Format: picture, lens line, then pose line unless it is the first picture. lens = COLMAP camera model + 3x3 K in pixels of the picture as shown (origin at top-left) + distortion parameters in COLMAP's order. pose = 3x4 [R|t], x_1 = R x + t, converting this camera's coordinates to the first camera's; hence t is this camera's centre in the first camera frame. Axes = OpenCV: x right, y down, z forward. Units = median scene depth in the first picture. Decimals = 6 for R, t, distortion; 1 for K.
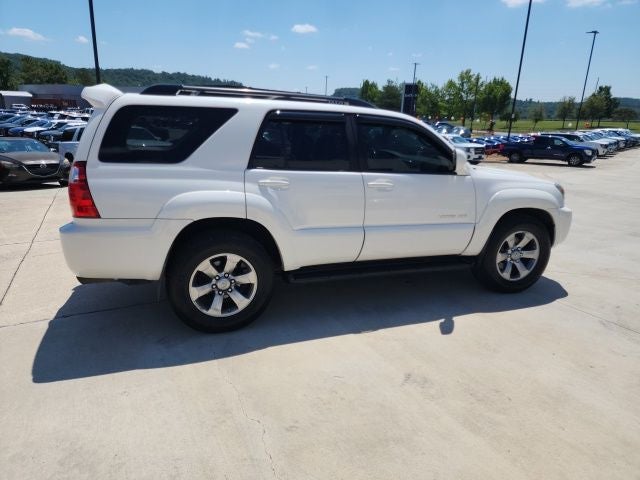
lens RADIAL K [[425.1, 0, 311.0], [0, 425.1, 227.6], [0, 0, 1]] dist [0.073261, -0.061026]
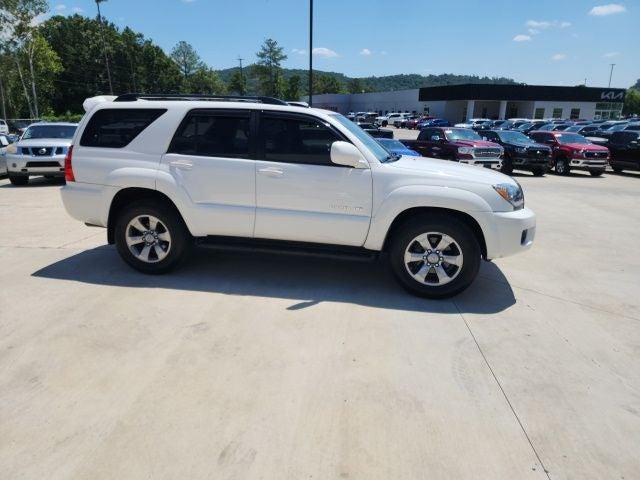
lens RADIAL K [[429.1, 0, 317.6], [0, 429.1, 234.5], [0, 0, 1]] dist [0.070015, -0.062590]
pose [[0.849403, 0.116691, -0.514683, 0.929910], [-0.112417, 0.992872, 0.039582, 0.005966], [0.515633, 0.024238, 0.856466, 0.093548]]
